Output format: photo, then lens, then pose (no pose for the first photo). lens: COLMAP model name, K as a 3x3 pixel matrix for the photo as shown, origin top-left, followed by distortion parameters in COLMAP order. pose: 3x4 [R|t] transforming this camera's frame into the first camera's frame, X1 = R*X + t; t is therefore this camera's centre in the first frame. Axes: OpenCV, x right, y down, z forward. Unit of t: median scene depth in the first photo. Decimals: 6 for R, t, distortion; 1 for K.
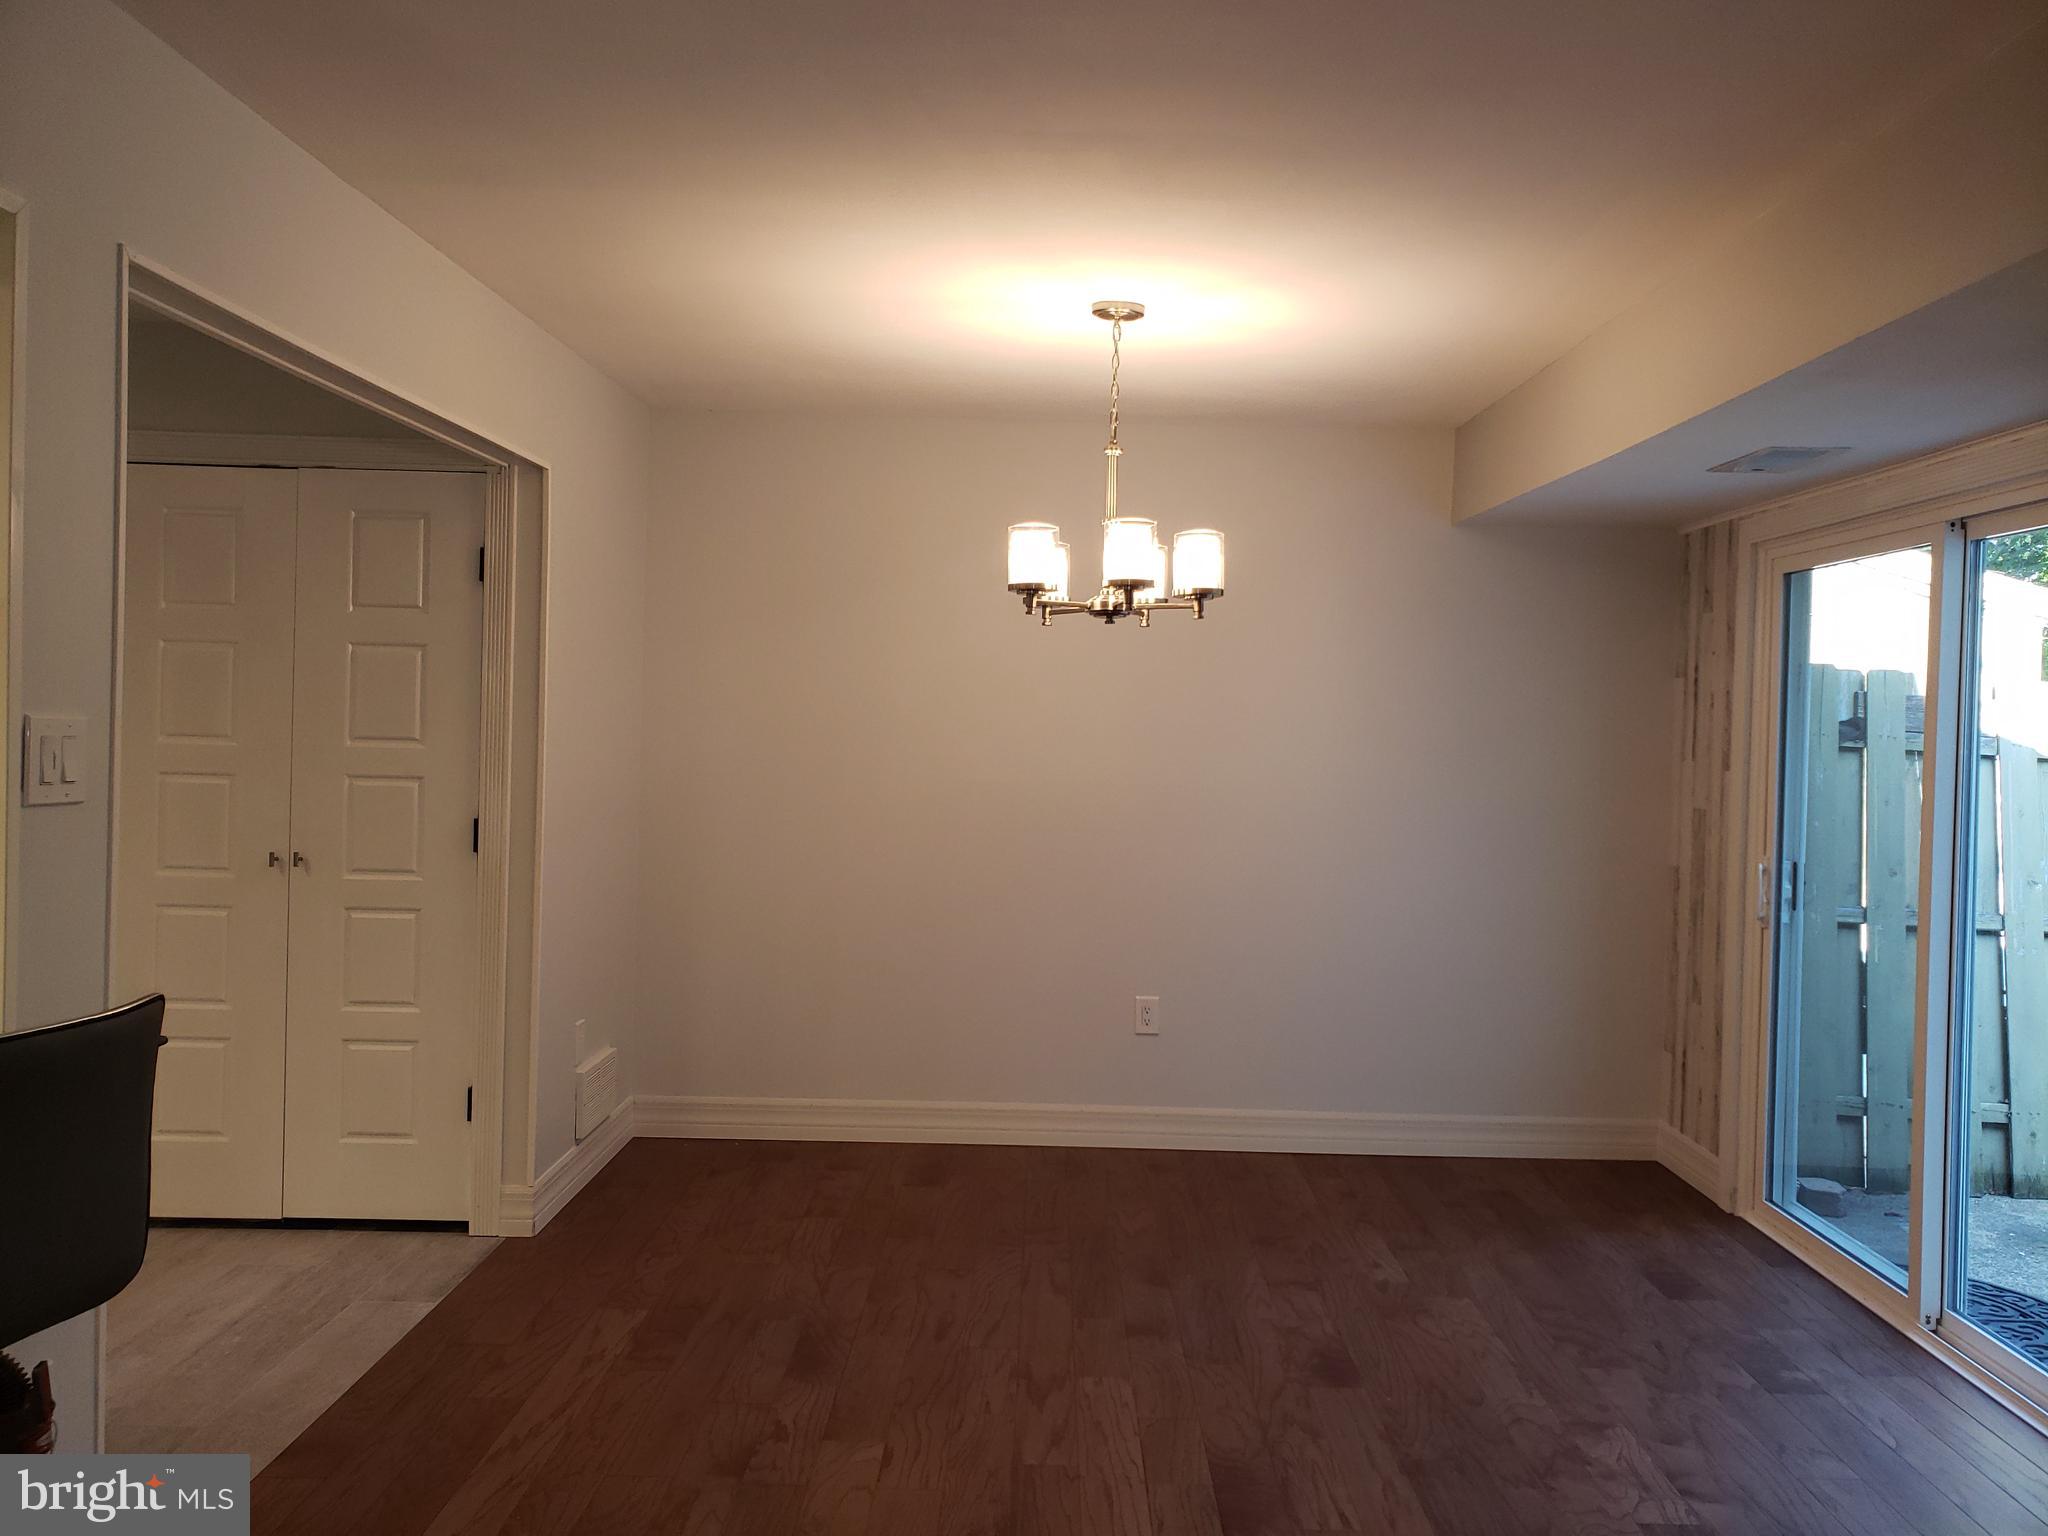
lens RADIAL K [[1568.2, 0, 1042.9], [0, 1568.2, 760.1], [0, 0, 1]] dist [0.040835, -0.055500]
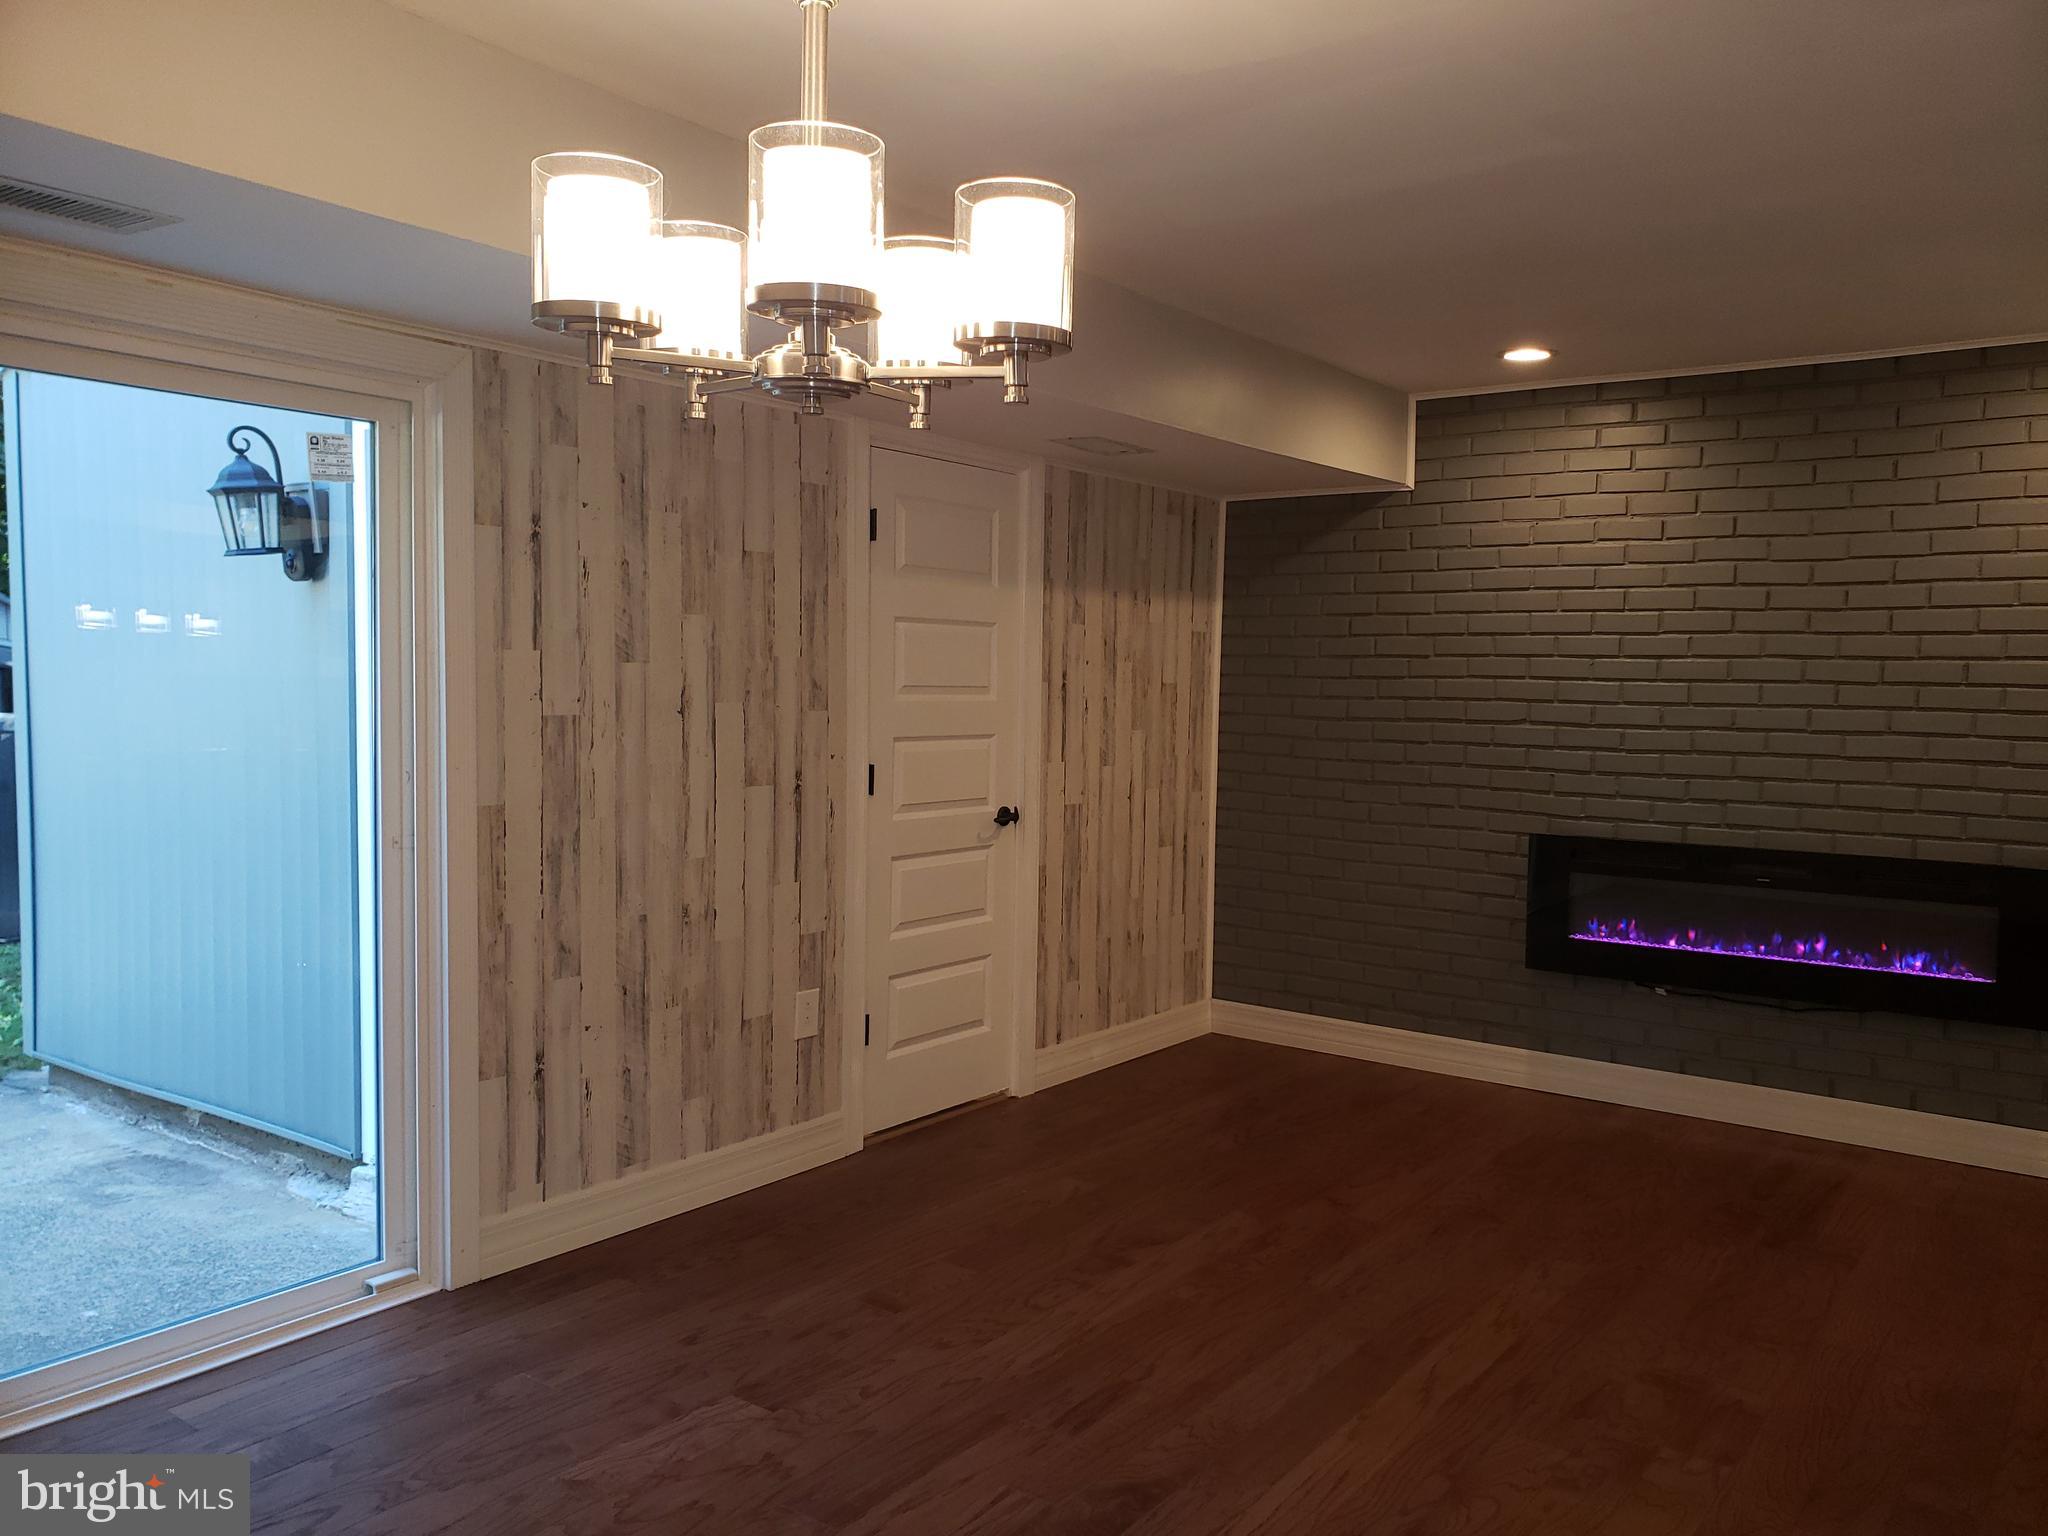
lens RADIAL K [[1568.2, 0, 1029.9], [0, 1568.2, 769.2], [0, 0, 1]] dist [0.040835, -0.055500]
pose [[-0.804613, -0.072785, 0.589322, -0.266651], [-0.021378, 0.995367, 0.093745, -0.030261], [-0.593415, 0.062830, -0.802441, 1.330226]]
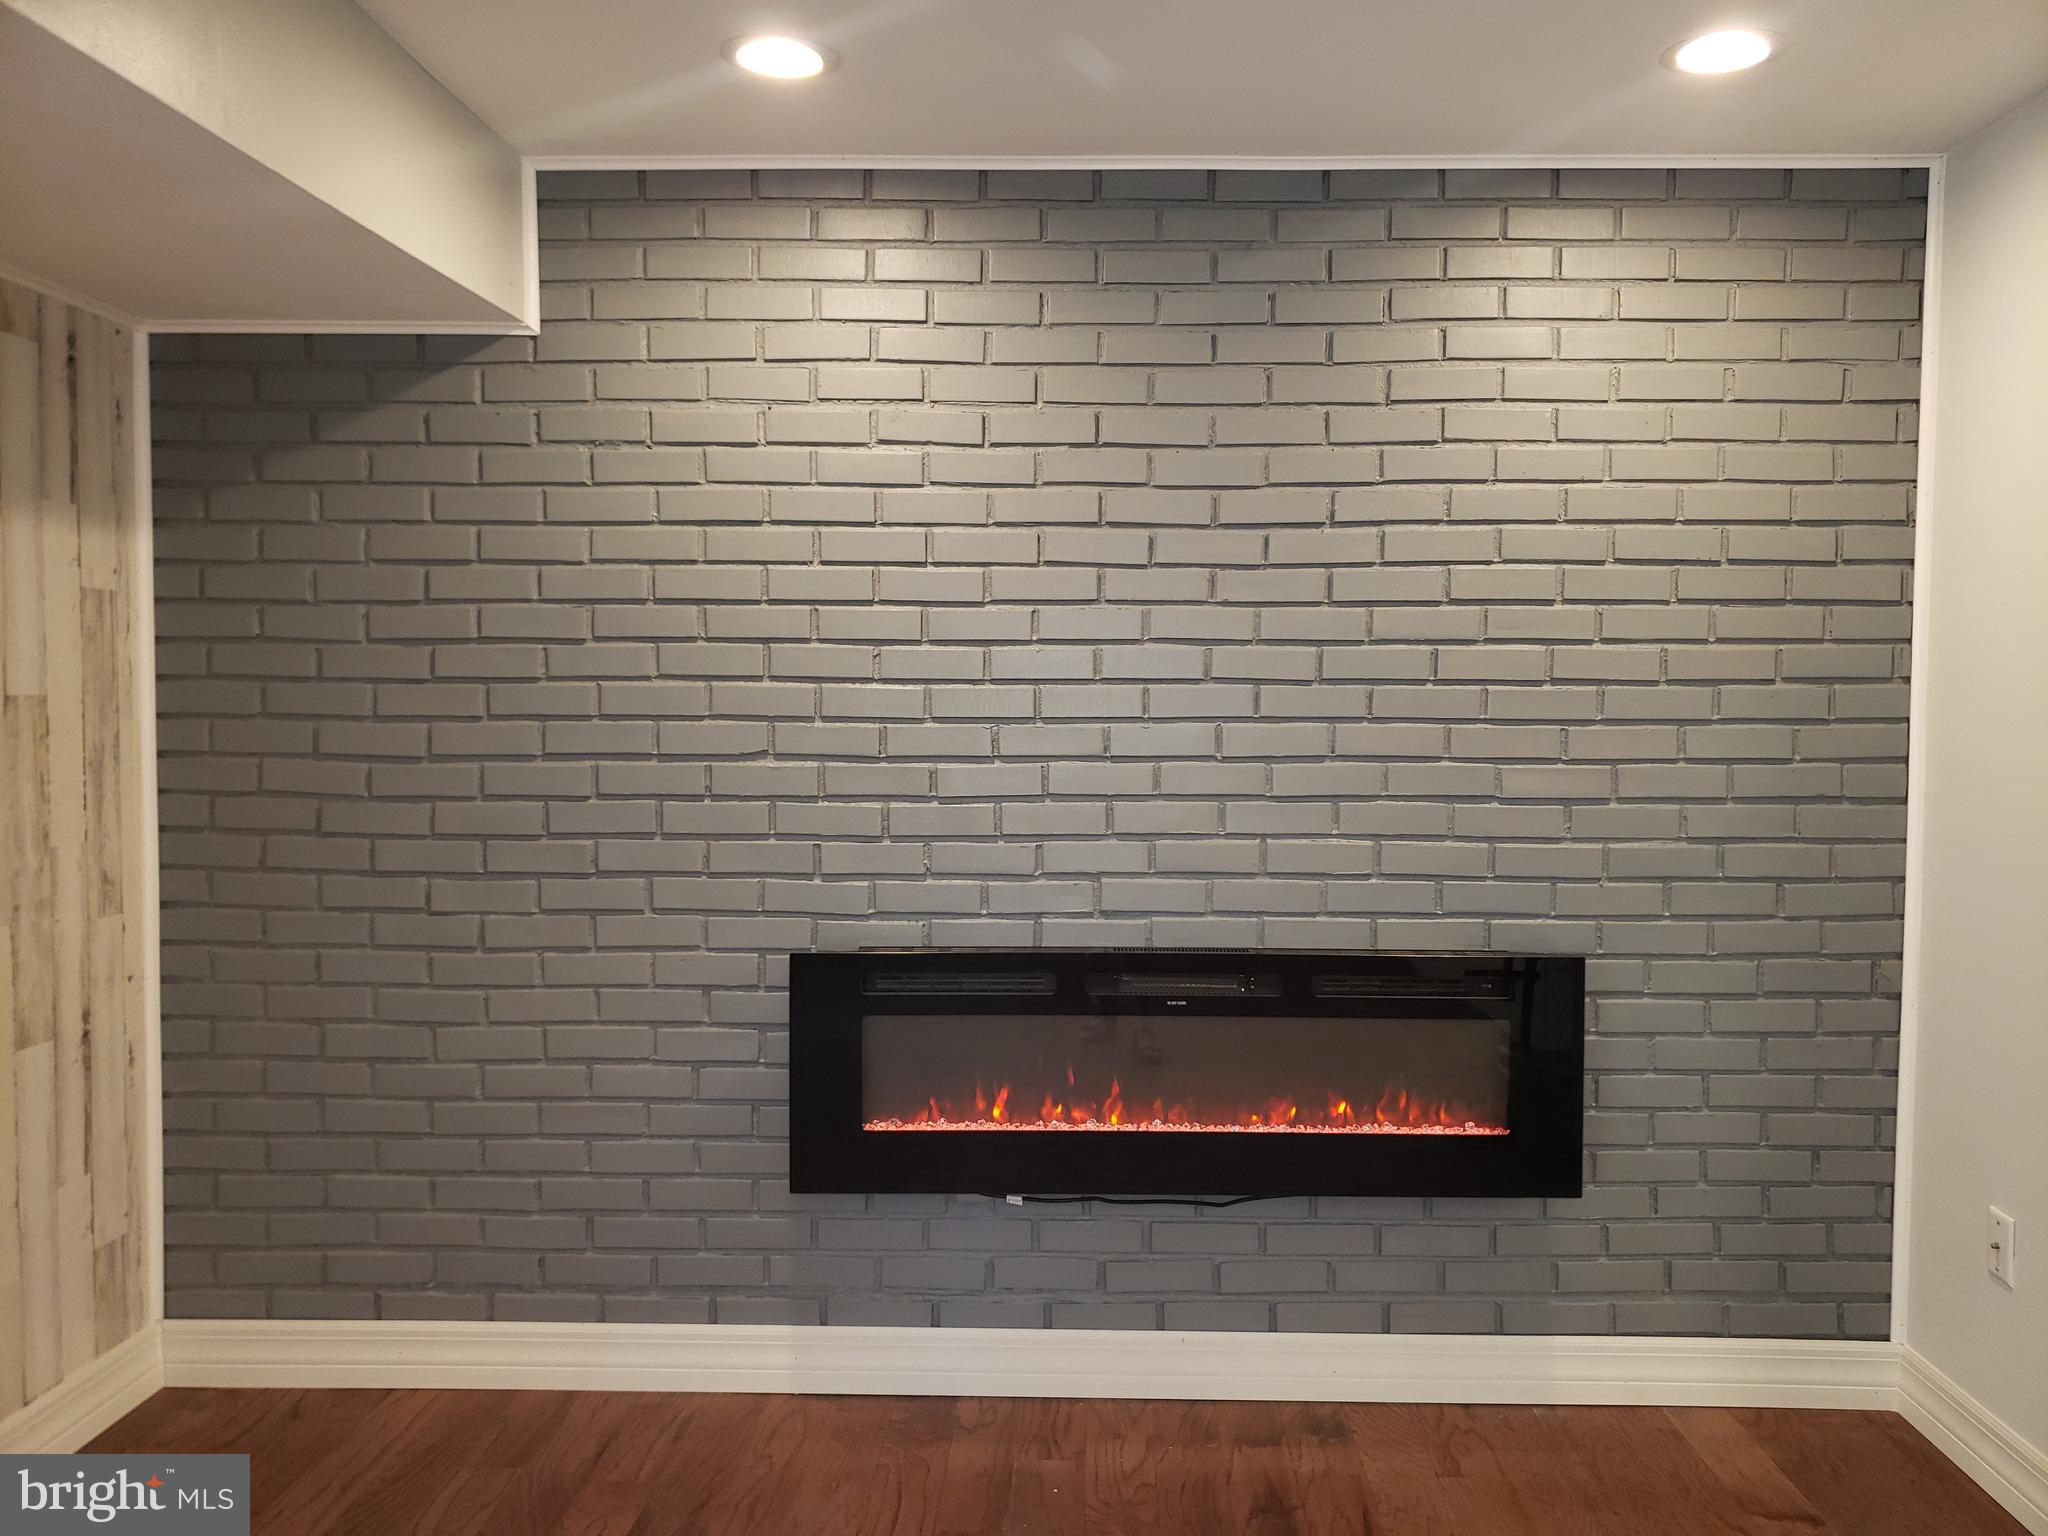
lens RADIAL K [[1568.2, 0, 1060.7], [0, 1568.2, 762.0], [0, 0, 1]] dist [0.040835, -0.055500]
pose [[-0.999525, -0.028530, 0.011617, 0.066252], [-0.027606, 0.996936, 0.073183, -0.008309], [-0.013669, 0.072827, -0.997251, 0.701678]]
